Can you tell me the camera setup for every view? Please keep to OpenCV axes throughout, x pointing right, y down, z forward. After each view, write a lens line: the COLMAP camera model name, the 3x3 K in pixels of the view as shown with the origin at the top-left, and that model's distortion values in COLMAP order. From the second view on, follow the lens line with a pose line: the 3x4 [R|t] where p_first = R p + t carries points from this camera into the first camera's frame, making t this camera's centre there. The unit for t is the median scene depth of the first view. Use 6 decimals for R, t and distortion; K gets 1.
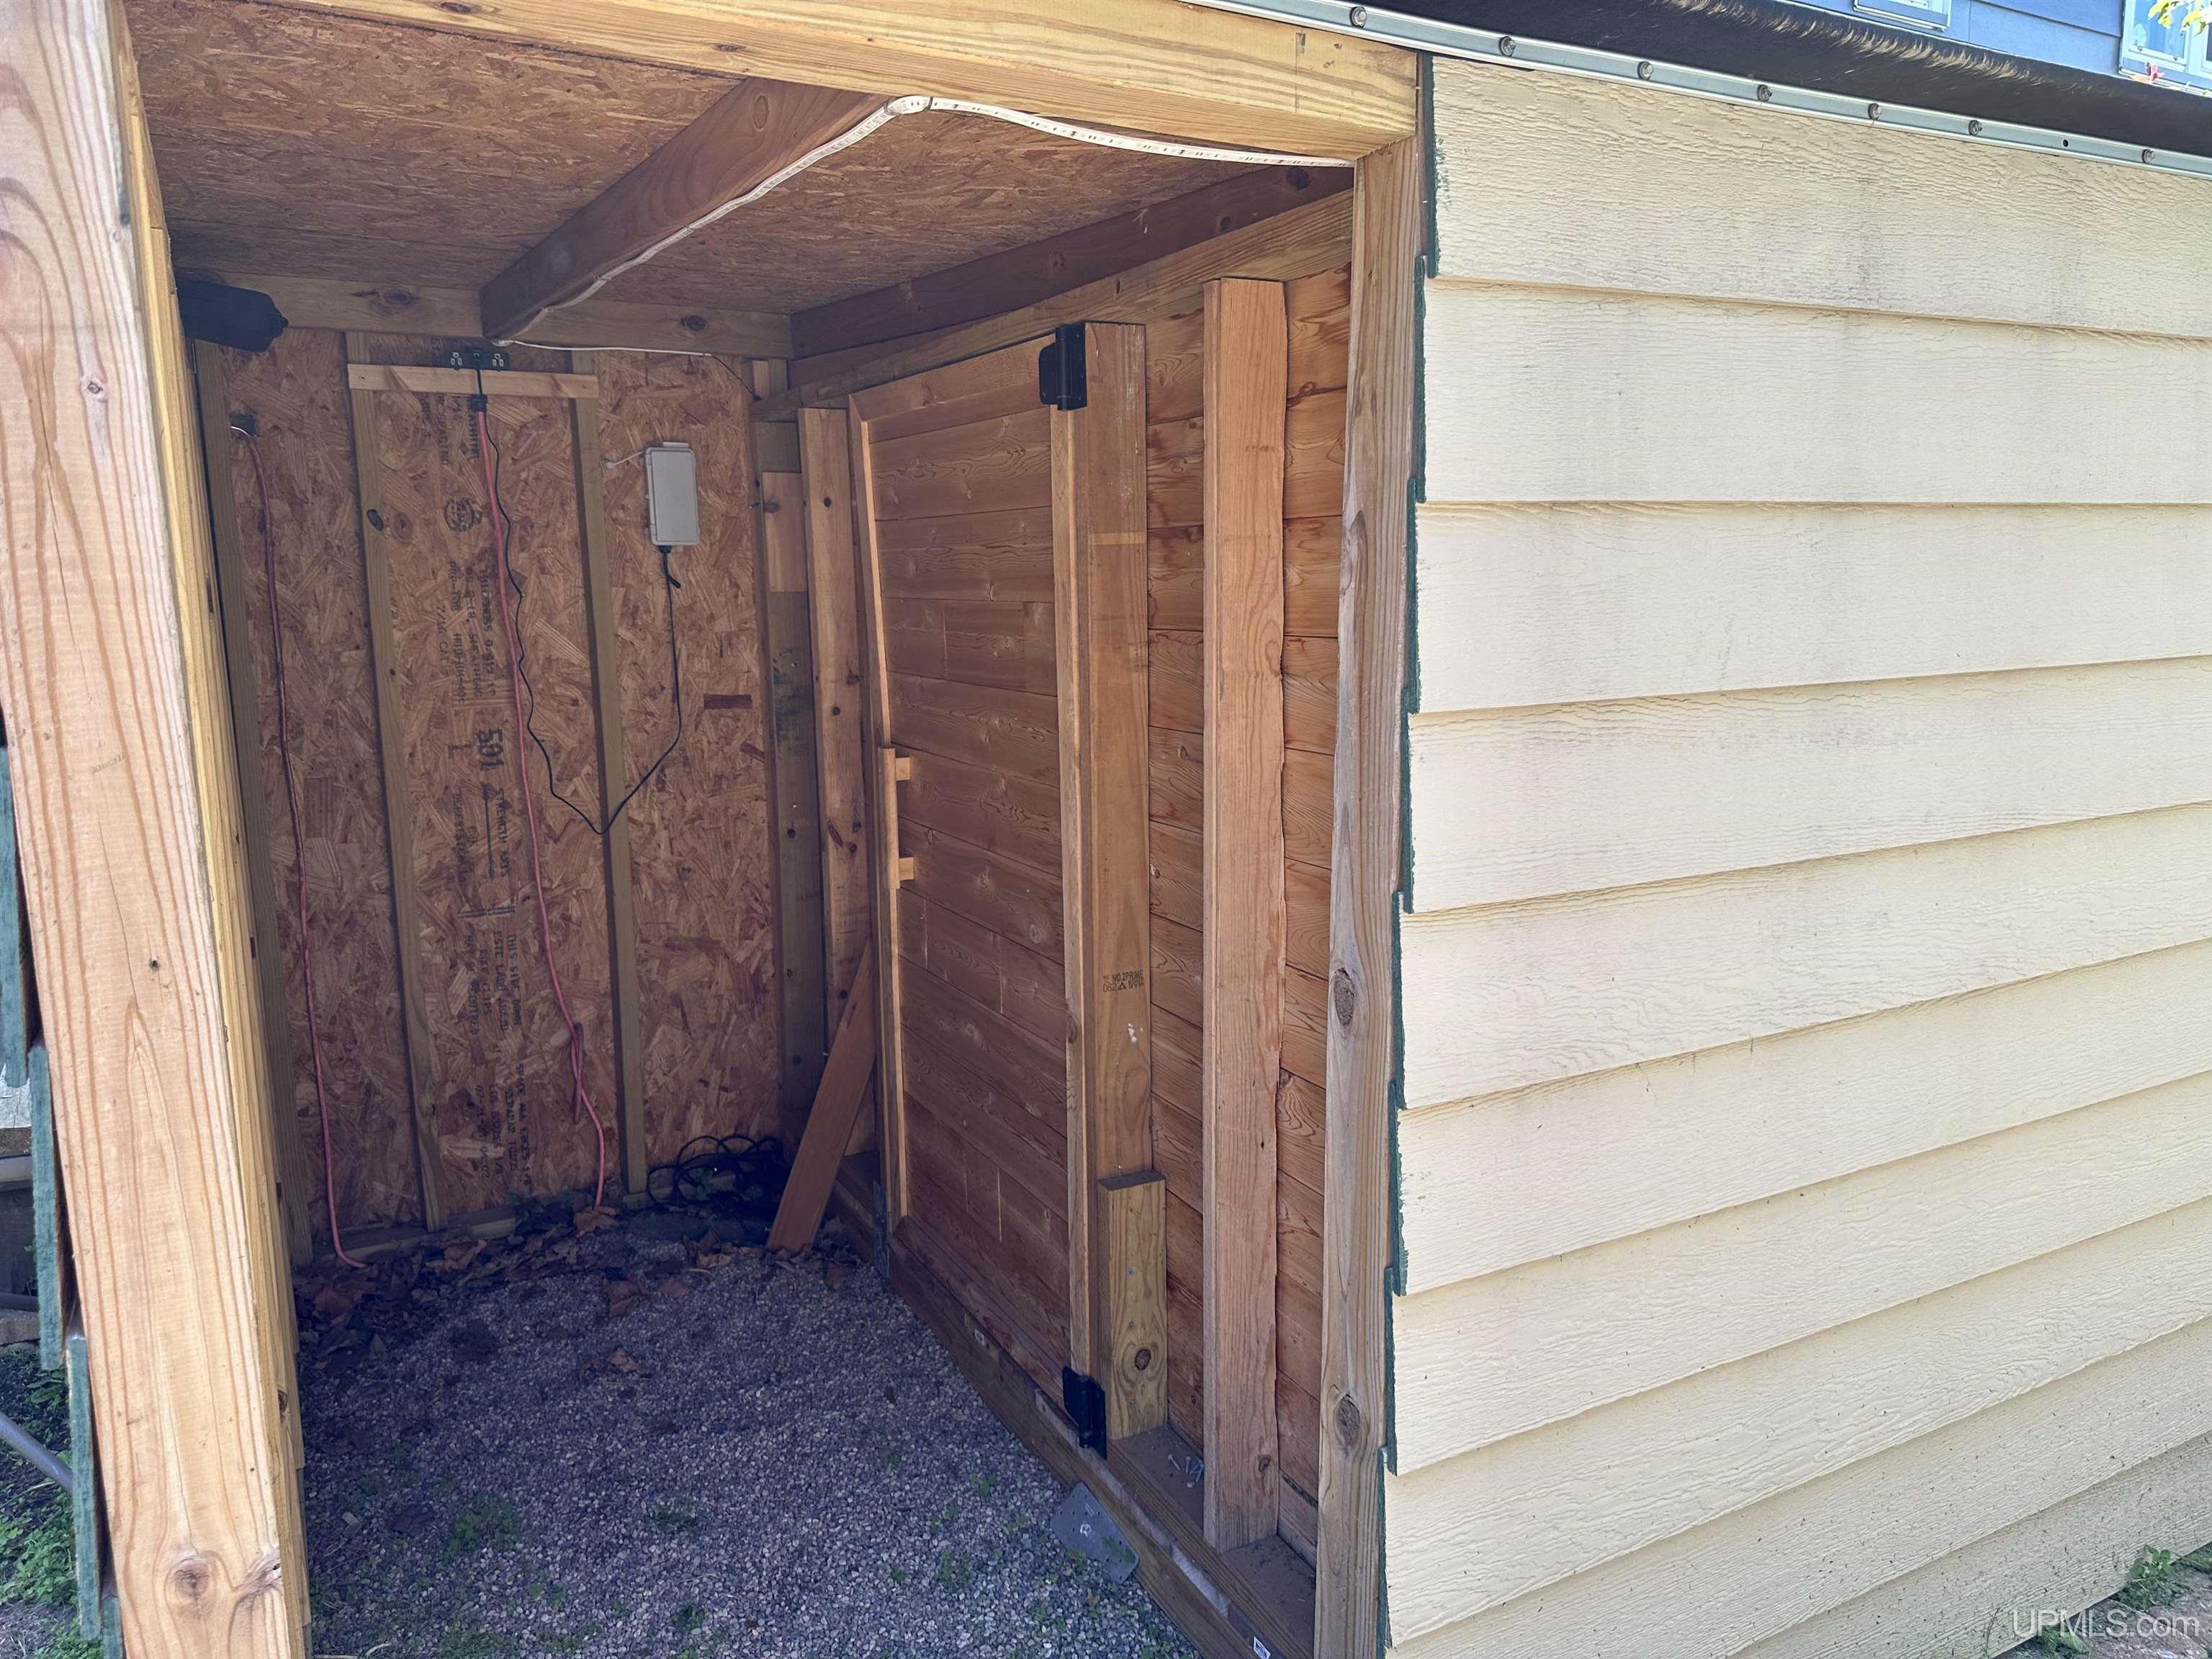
lens RADIAL K [[1576.9, 0, 1106.0], [0, 1576.9, 829.5], [0, 0, 1]] dist [0.169675, -0.347327]
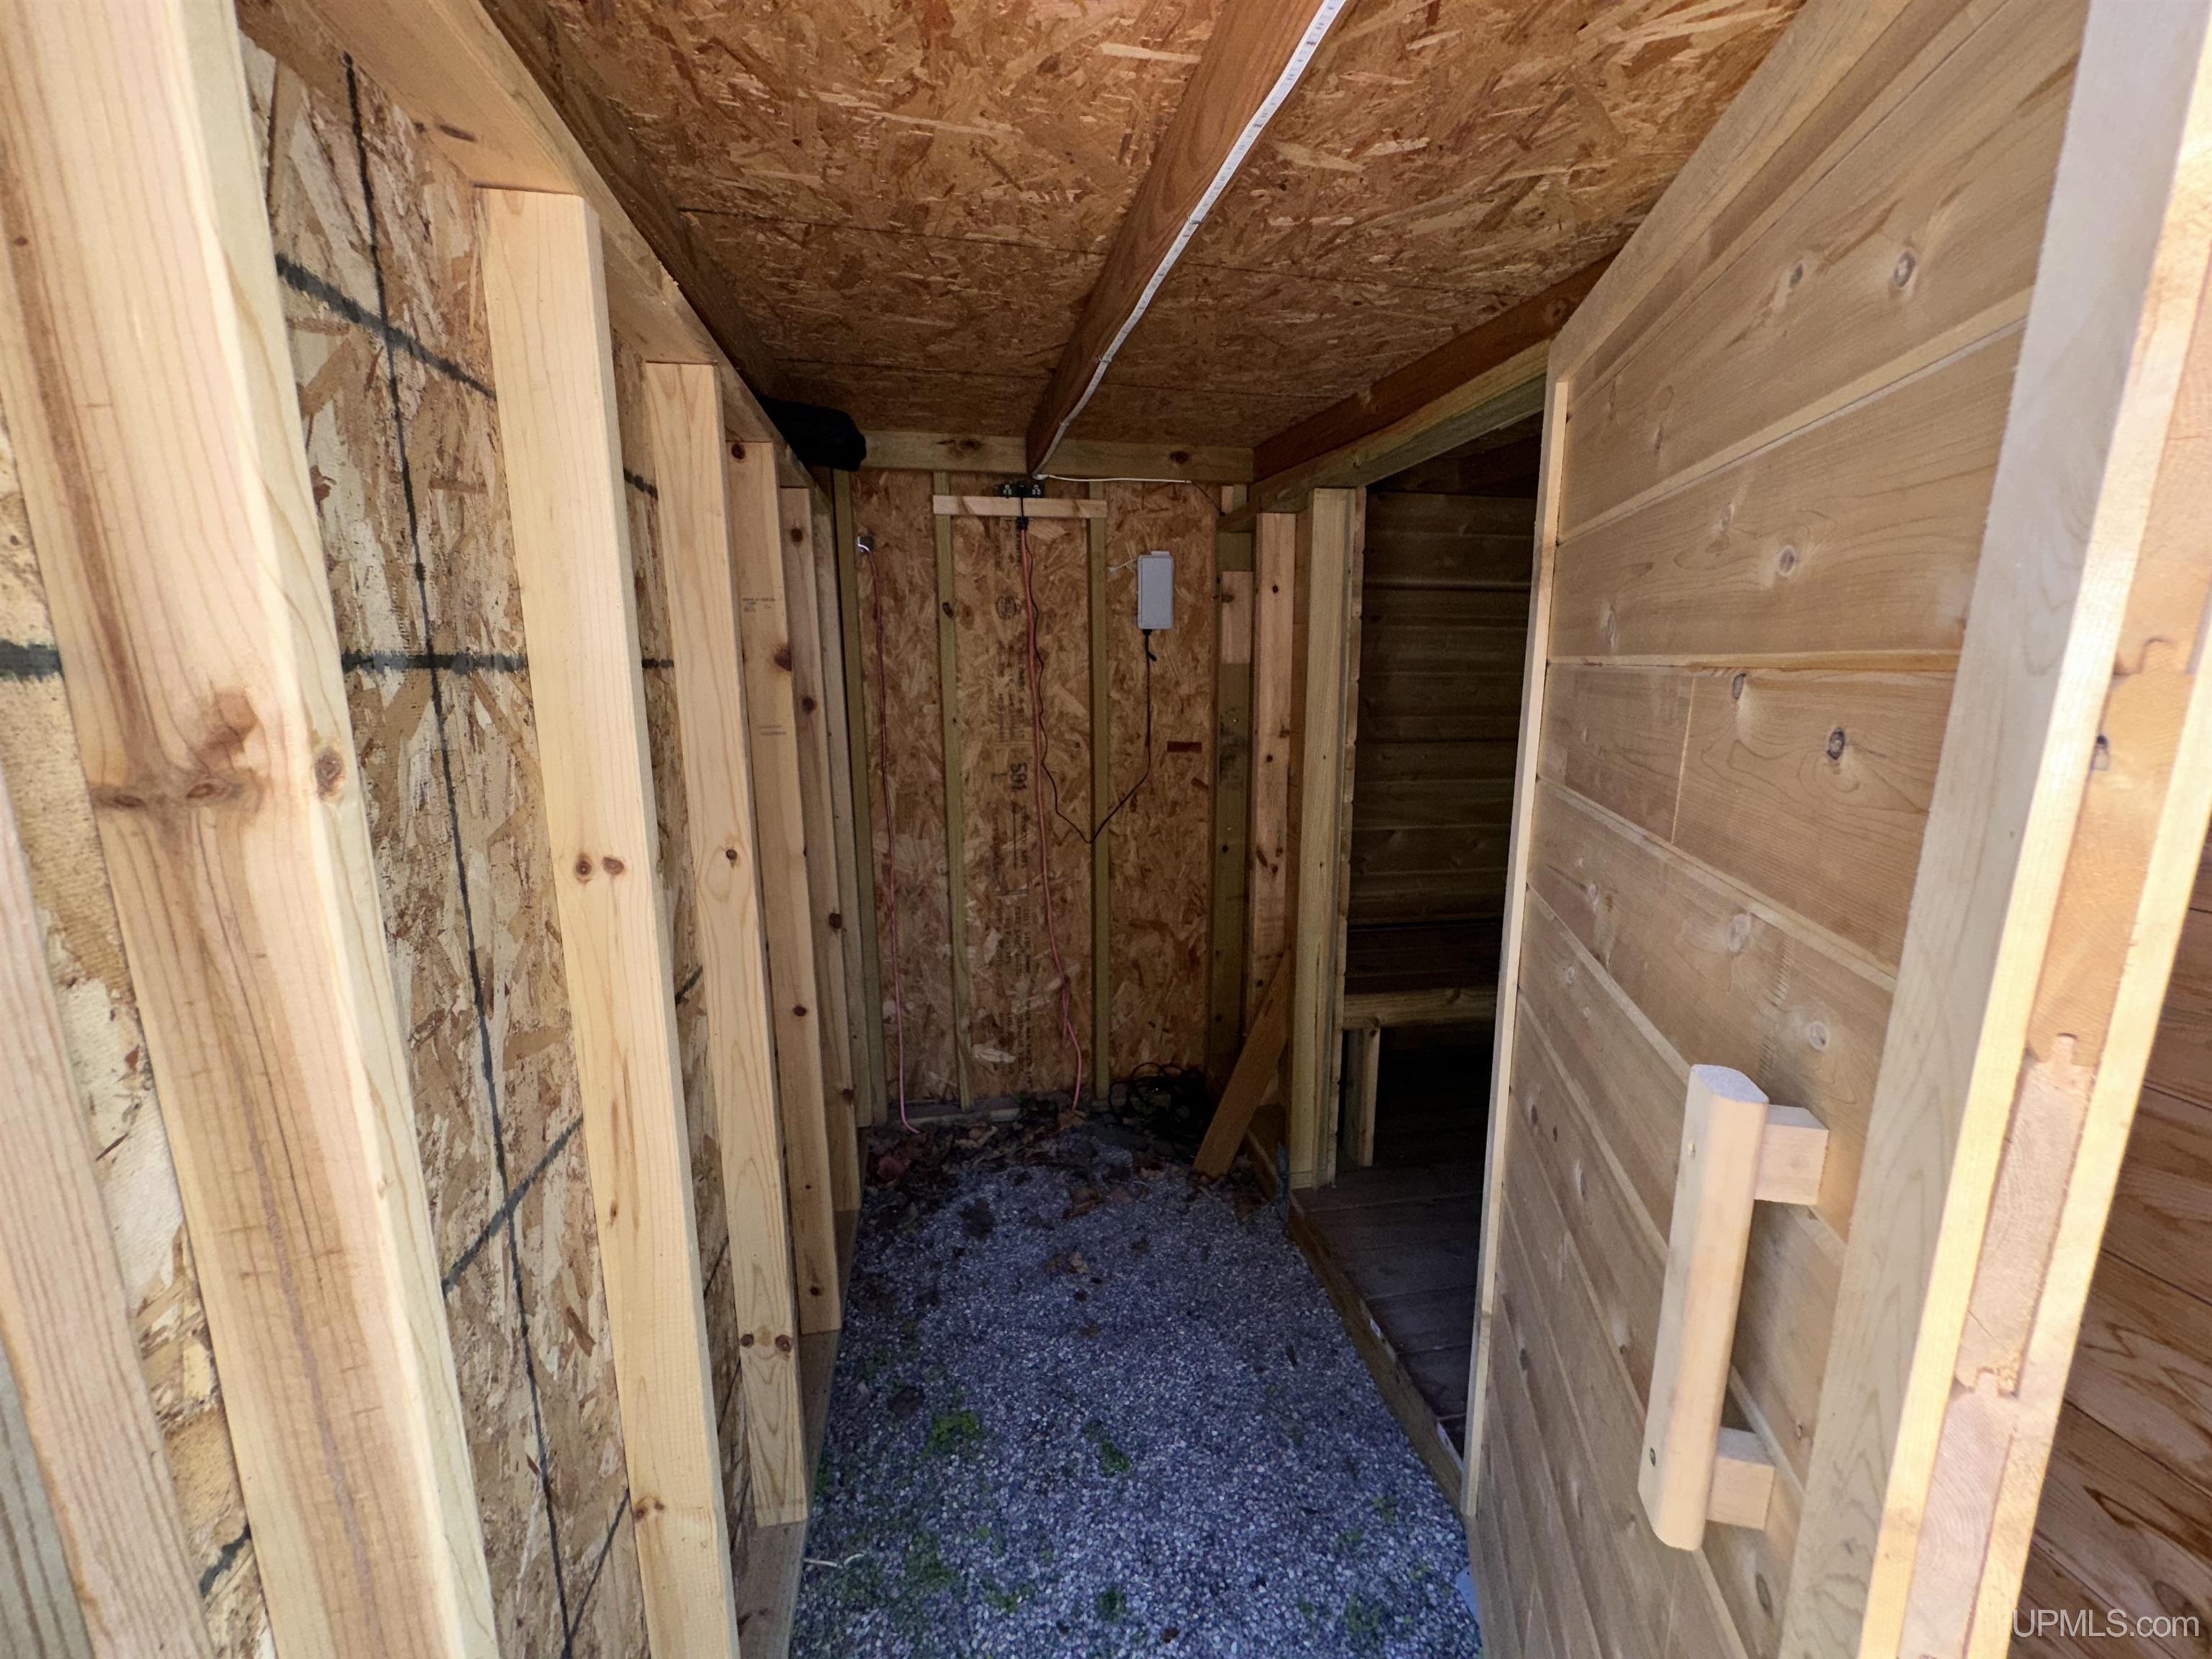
lens RADIAL K [[886.5, 0, 1106.0], [0, 886.5, 829.5], [0, 0, 1]] dist [-0.005760, -0.000092]
pose [[0.950714, 0.063634, -0.303471, -0.076374], [-0.056733, 0.997892, 0.031511, -0.033535], [0.304836, -0.012741, 0.952320, 0.293898]]
